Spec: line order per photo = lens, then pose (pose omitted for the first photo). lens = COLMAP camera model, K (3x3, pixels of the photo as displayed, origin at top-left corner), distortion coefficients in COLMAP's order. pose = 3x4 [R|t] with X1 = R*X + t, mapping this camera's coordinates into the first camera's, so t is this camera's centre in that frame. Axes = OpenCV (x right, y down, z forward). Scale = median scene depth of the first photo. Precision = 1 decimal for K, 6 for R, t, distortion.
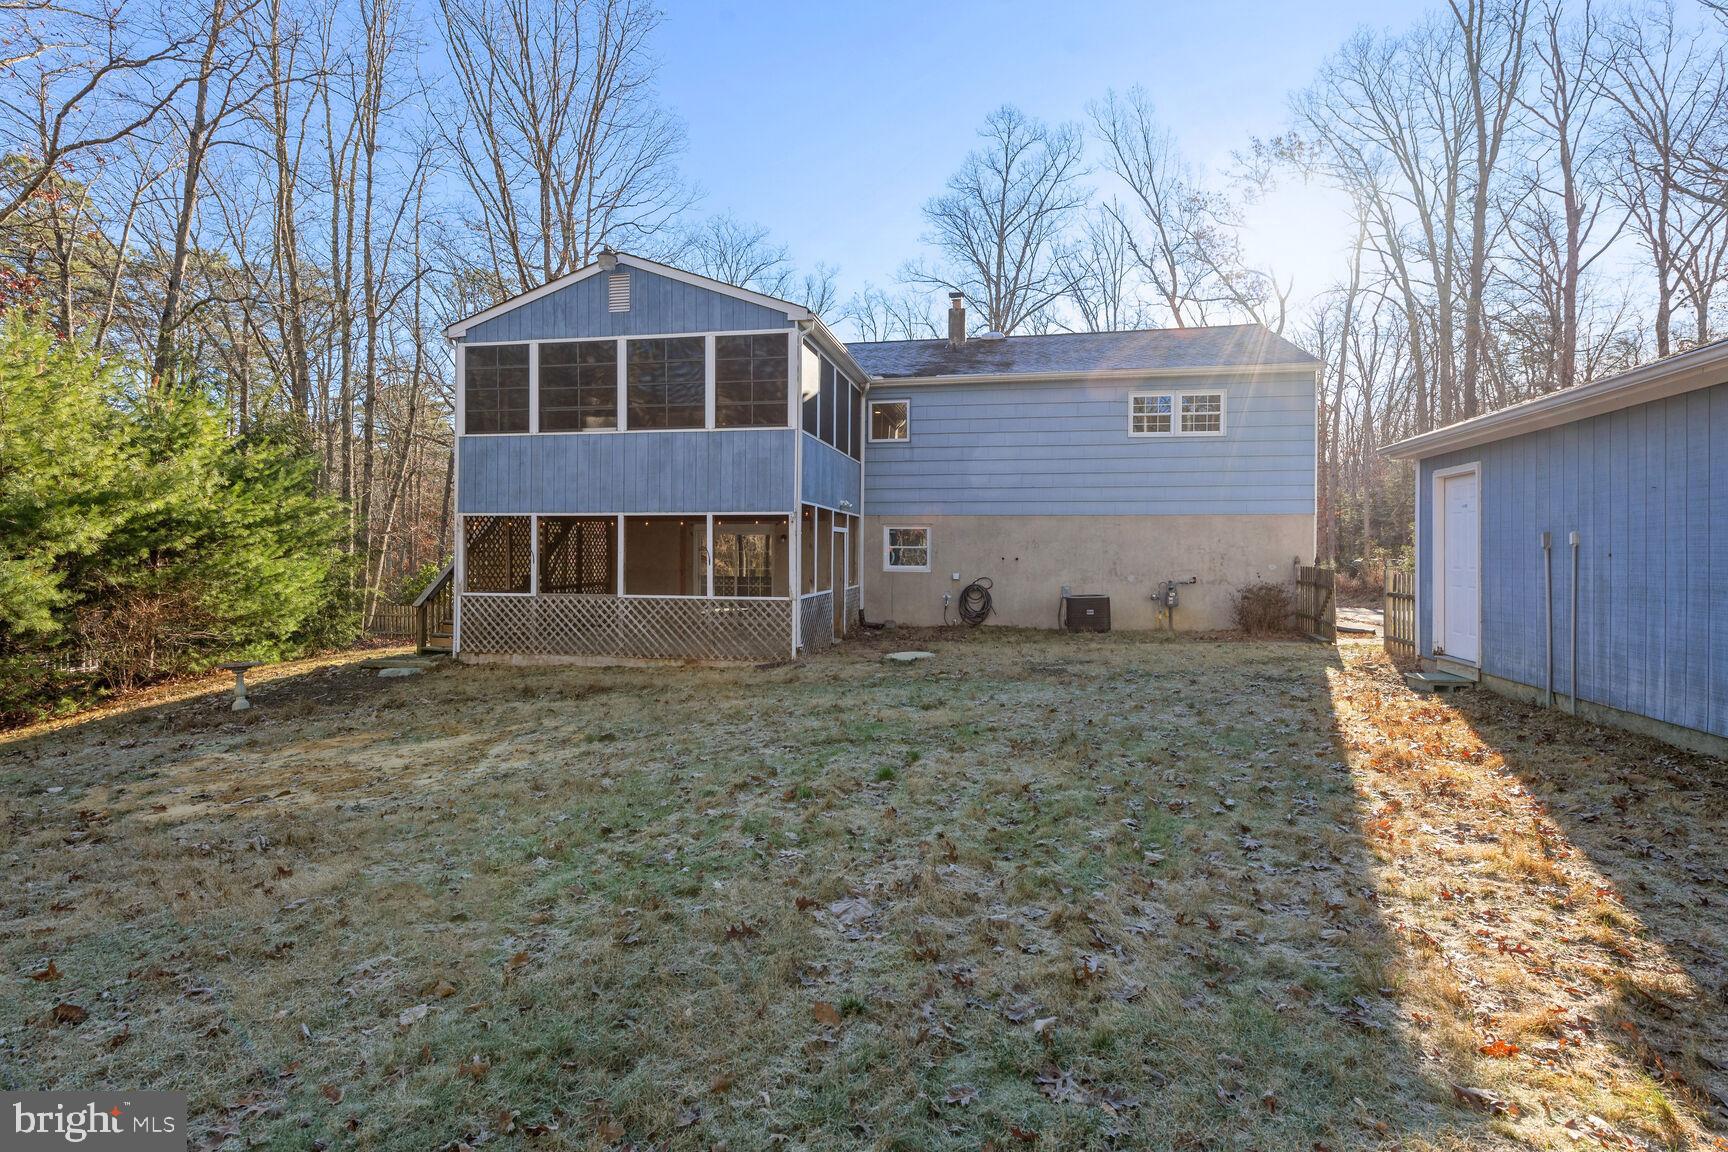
lens RADIAL K [[857.4, 0, 867.0], [0, 857.4, 562.7], [0, 0, 1]] dist [0.004049, 0.000061]
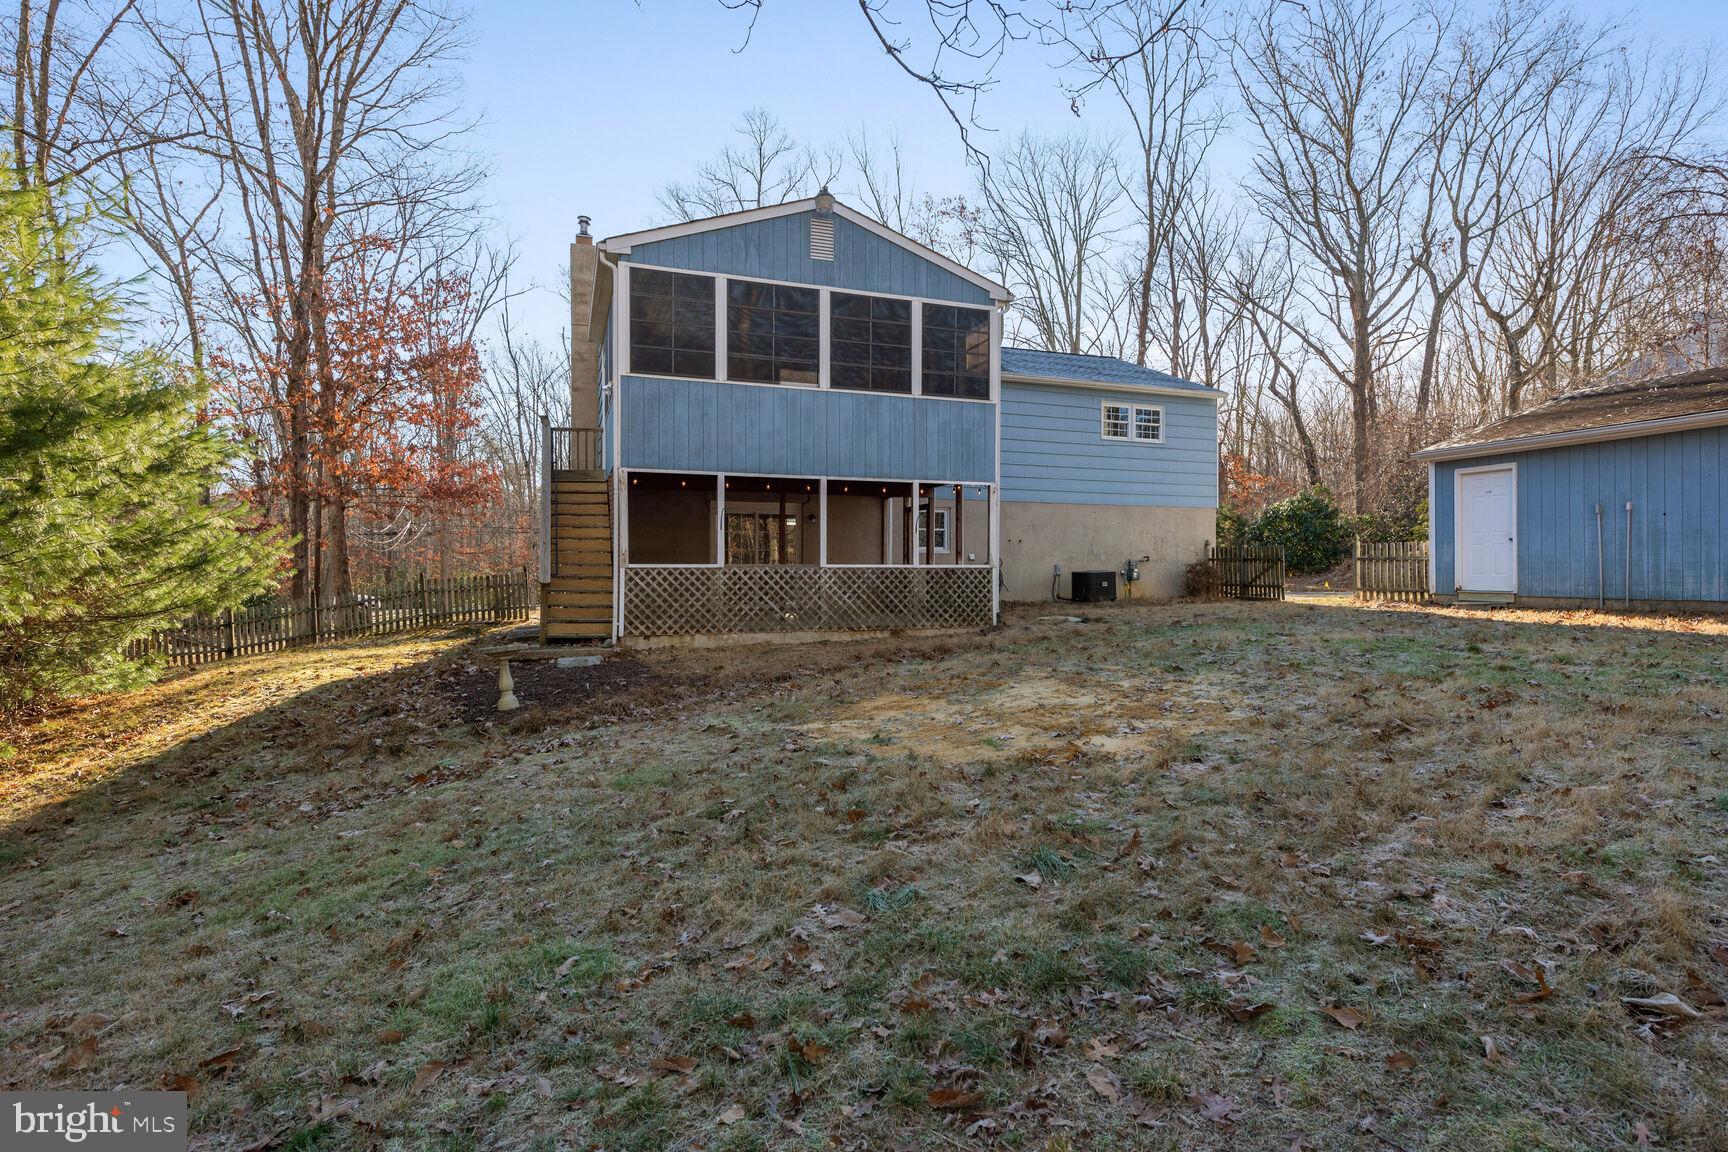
lens RADIAL K [[857.4, 0, 871.8], [0, 857.4, 576.1], [0, 0, 1]] dist [0.004049, 0.000061]
pose [[0.853688, -0.008963, 0.520708, -0.720993], [0.010675, 0.999943, -0.000288, 0.050695], [-0.520676, 0.005804, 0.853735, 0.176735]]
